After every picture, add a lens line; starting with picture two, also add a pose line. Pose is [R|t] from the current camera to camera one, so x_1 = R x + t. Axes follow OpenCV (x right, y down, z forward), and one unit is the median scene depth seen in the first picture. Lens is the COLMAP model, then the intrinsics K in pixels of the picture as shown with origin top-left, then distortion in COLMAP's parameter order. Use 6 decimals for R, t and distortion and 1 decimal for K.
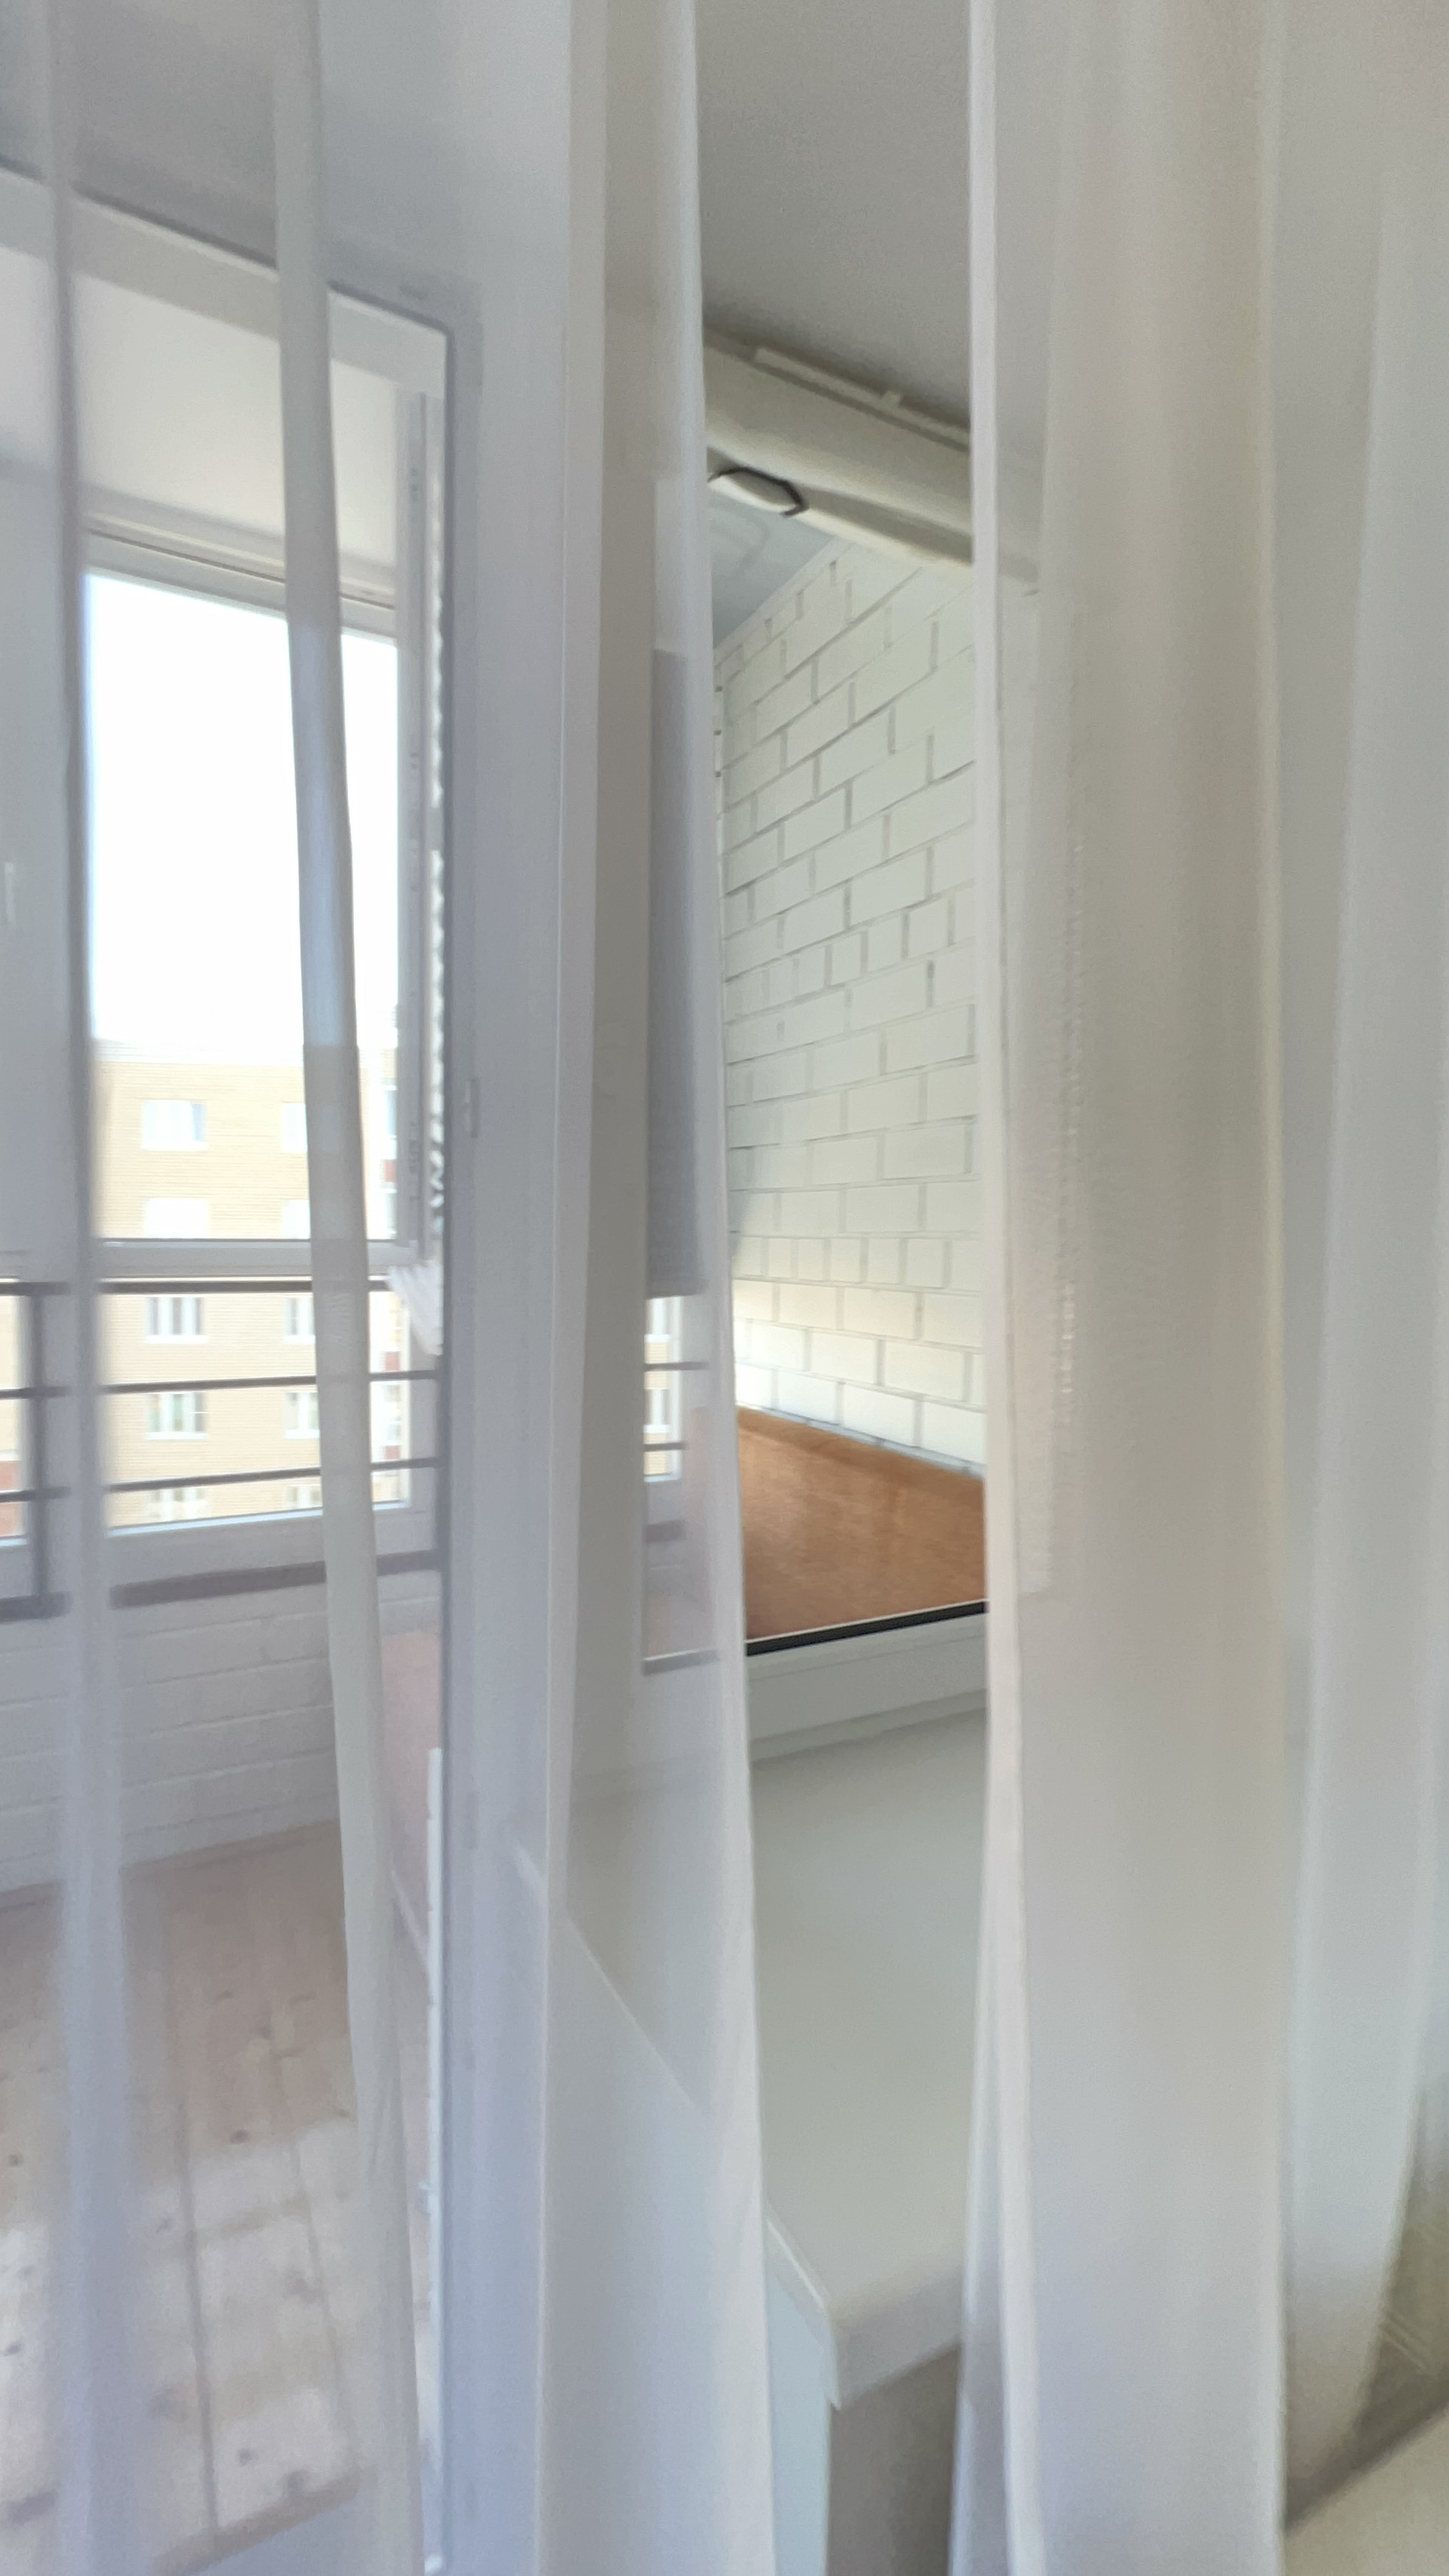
lens RADIAL K [[1169.3, 0, 724.5], [0, 1169.3, 1288.0], [0, 0, 1]] dist [0.001647, 0.000116]
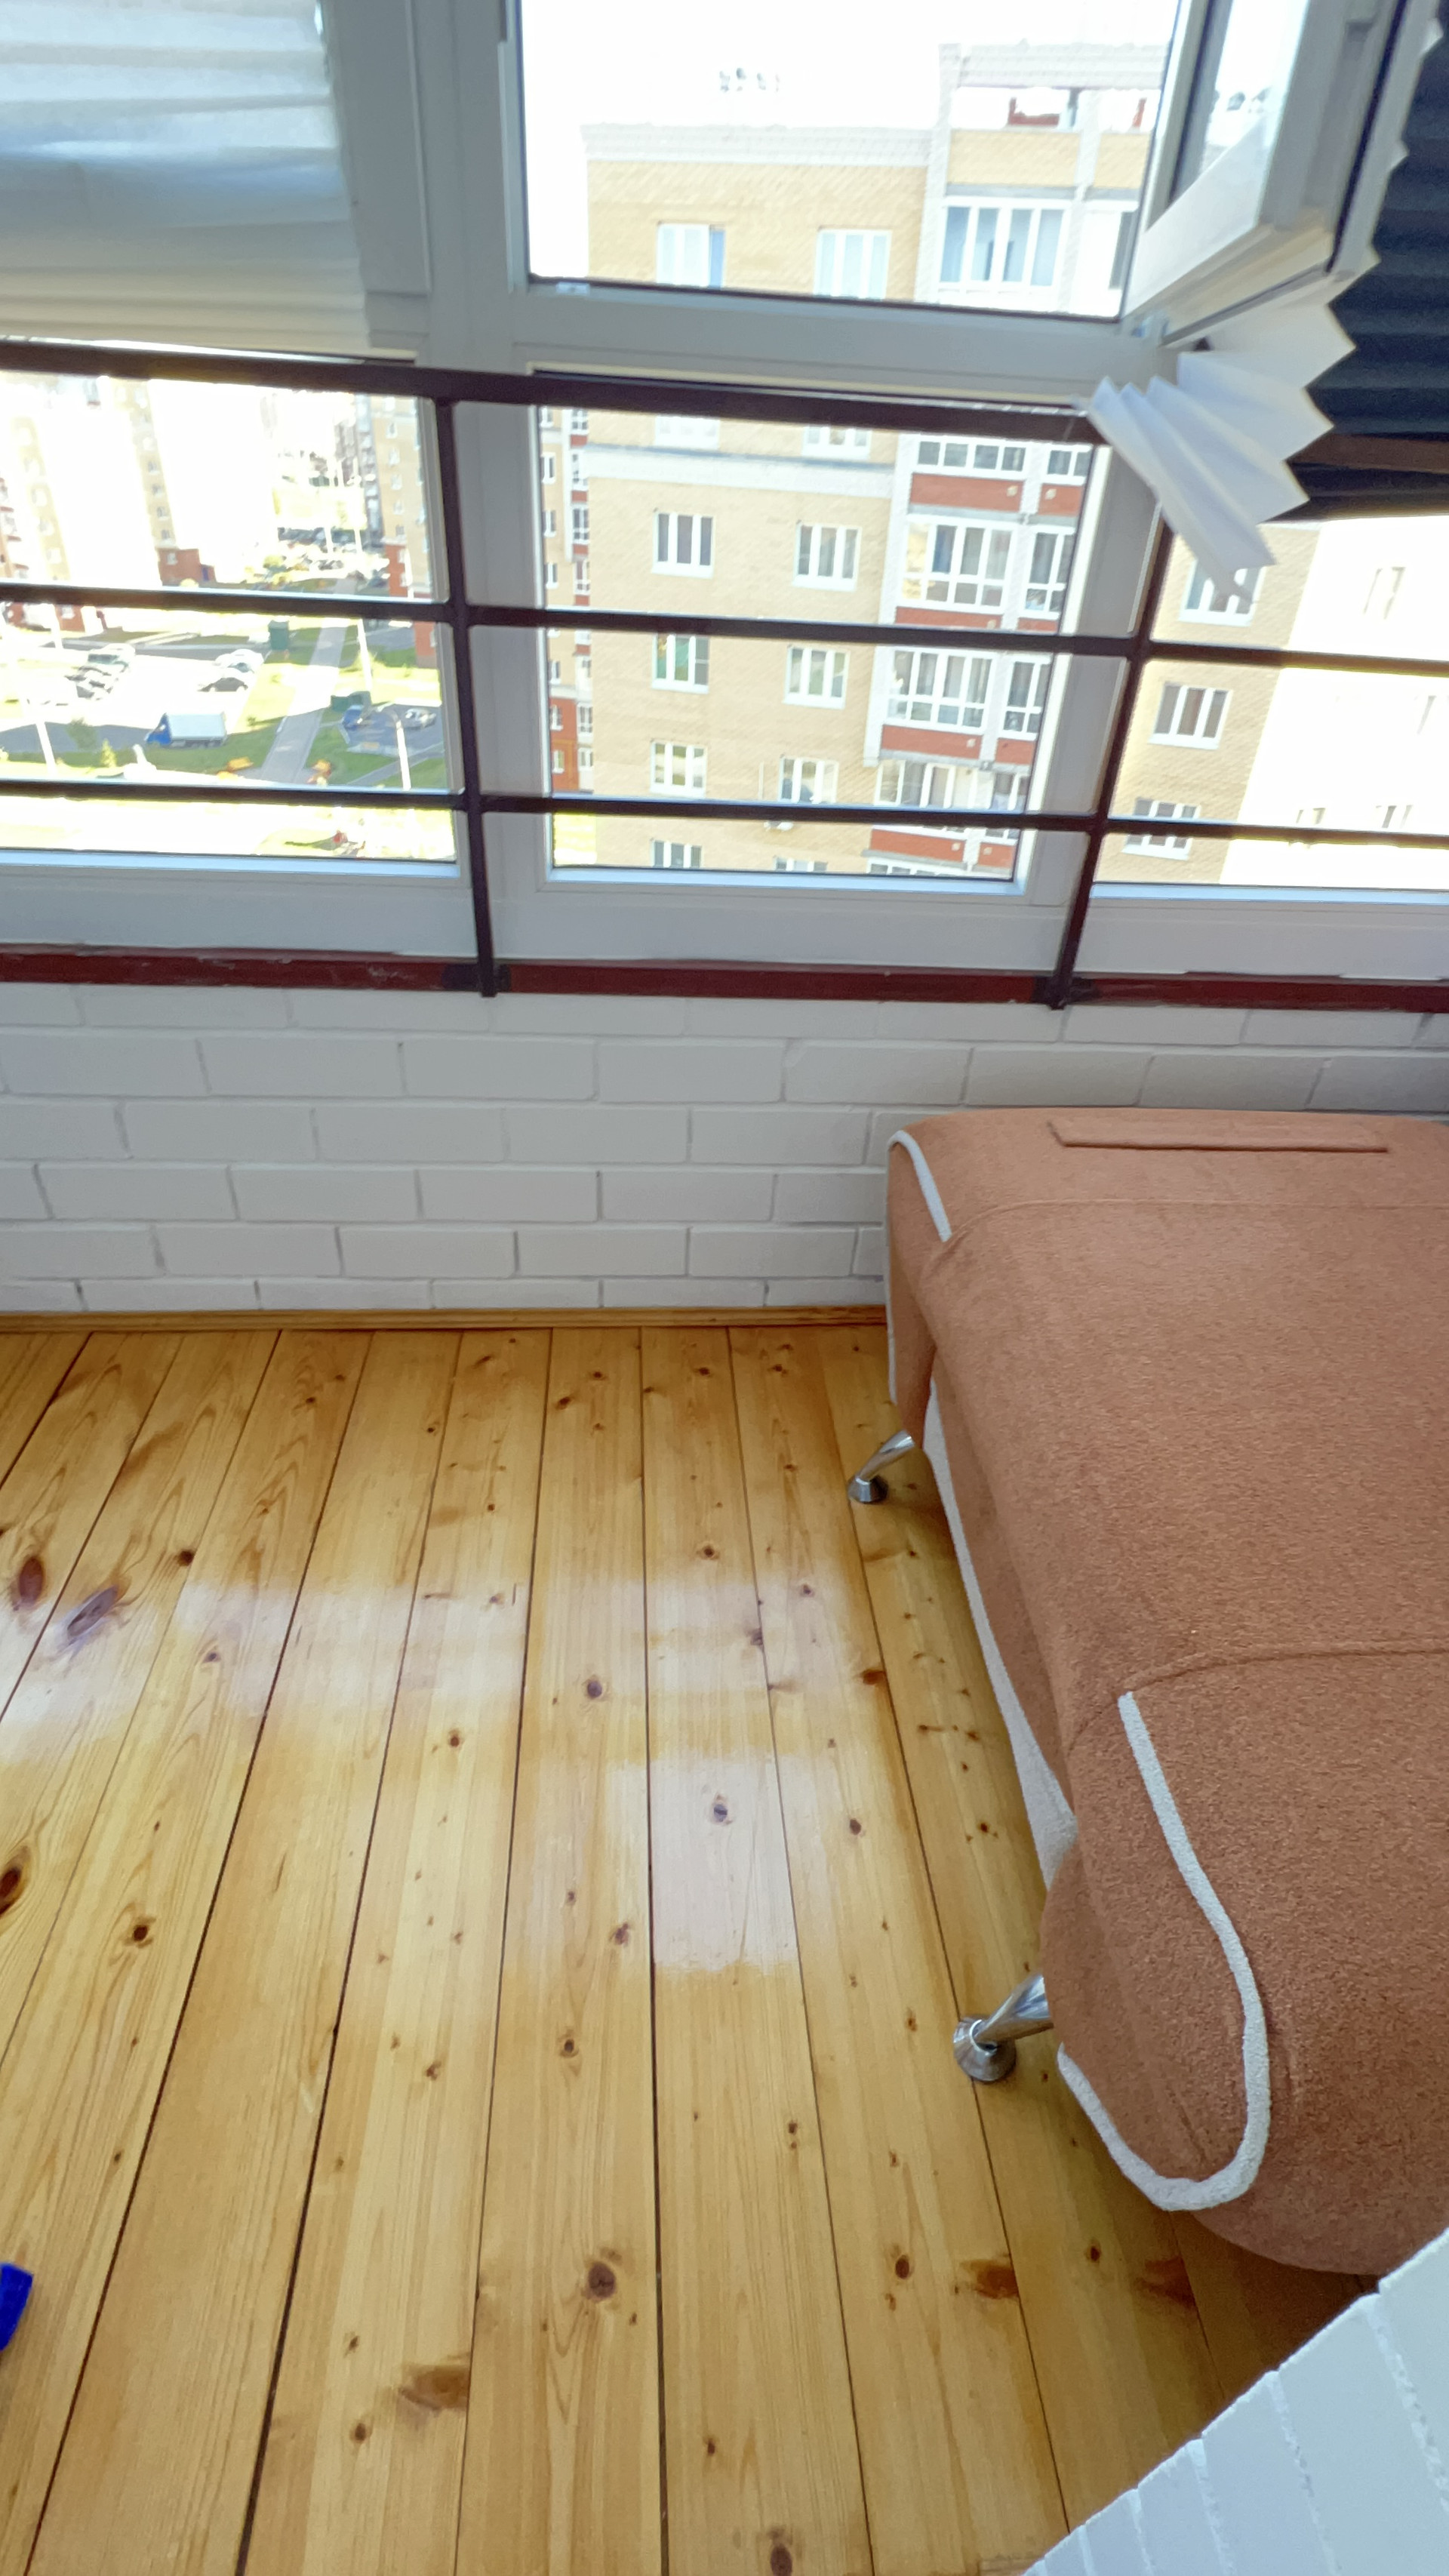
lens RADIAL K [[1169.3, 0, 724.5], [0, 1169.3, 1288.0], [0, 0, 1]] dist [0.001647, 0.000116]
pose [[0.915614, 0.264407, -0.302886, -0.174636], [-0.056777, 0.830819, 0.553639, 0.031889], [0.398030, -0.489722, 0.775722, 0.375794]]
